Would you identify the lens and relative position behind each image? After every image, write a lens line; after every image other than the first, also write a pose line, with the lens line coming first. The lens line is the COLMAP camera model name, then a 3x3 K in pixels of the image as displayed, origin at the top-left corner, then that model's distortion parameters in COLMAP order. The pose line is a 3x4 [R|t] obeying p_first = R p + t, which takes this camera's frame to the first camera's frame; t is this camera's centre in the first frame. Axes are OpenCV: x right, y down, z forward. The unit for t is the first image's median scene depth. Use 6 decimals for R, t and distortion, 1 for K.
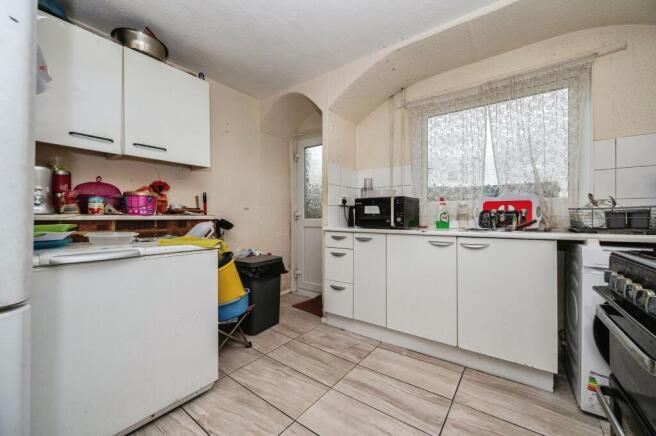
lens RADIAL K [[257.3, 0, 328.3], [0, 257.3, 225.3], [0, 0, 1]] dist [-0.001792, 0.000031]
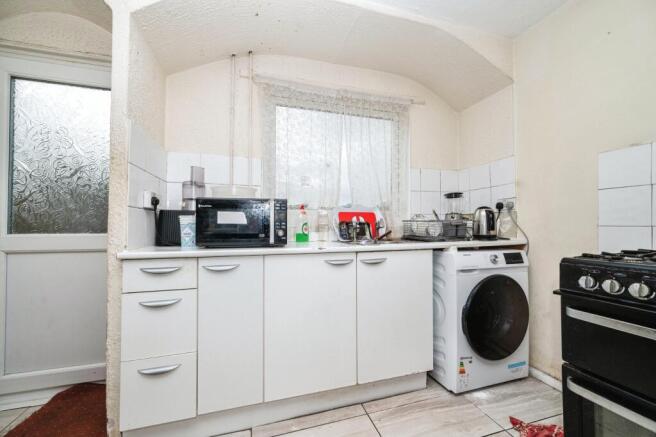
lens RADIAL K [[257.3, 0, 328.3], [0, 257.3, 225.8], [0, 0, 1]] dist [-0.001792, 0.000031]
pose [[0.598857, -0.001037, 0.800855, -0.182624], [0.031291, 0.999266, -0.022104, -0.021207], [-0.800244, 0.038296, 0.598450, 0.460618]]
